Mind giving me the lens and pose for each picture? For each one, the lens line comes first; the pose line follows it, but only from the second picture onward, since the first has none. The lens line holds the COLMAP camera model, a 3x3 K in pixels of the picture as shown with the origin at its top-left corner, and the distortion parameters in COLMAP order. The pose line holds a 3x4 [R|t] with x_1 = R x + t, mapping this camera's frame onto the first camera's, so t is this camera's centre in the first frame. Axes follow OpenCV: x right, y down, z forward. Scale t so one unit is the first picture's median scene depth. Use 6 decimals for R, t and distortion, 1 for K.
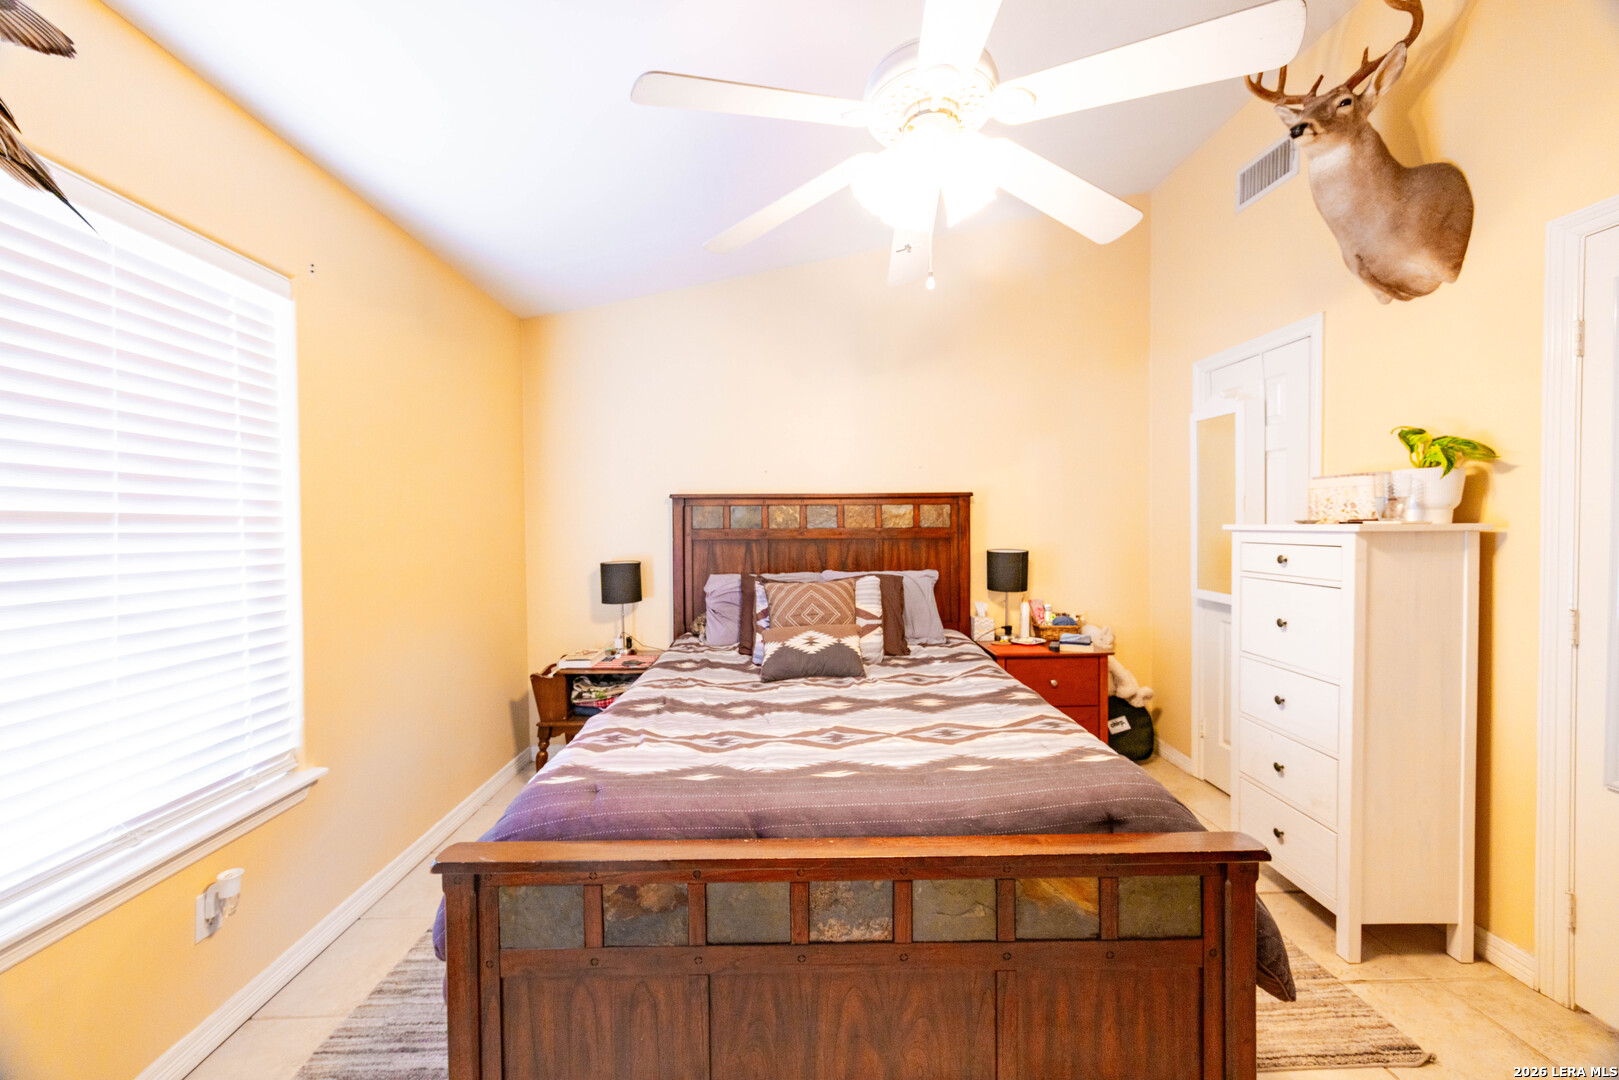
lens RADIAL K [[610.9, 0, 812.2], [0, 610.9, 537.0], [0, 0, 1]] dist [-0.001125, 0.000646]
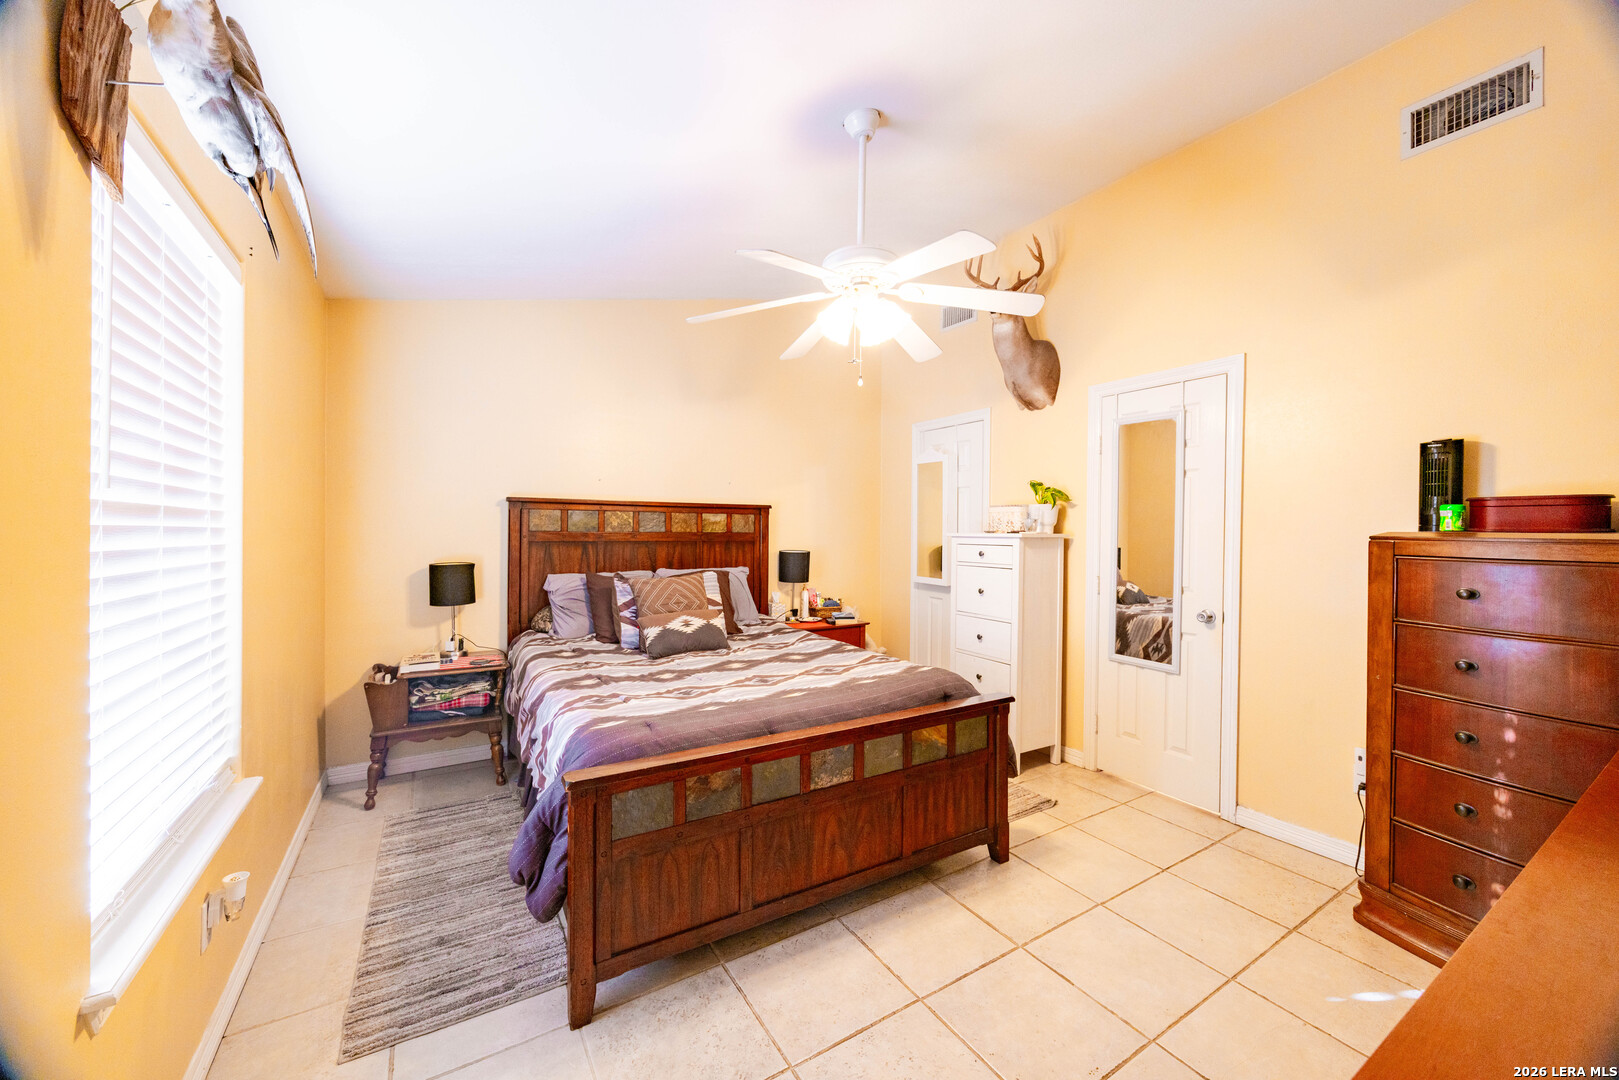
lens RADIAL K [[610.9, 0, 809.5], [0, 610.9, 538.7], [0, 0, 1]] dist [-0.001125, 0.000646]
pose [[0.865512, 0.007916, 0.500826, -0.542532], [-0.004049, 0.999953, -0.008809, 0.012734], [-0.500872, 0.005597, 0.865503, -0.256048]]
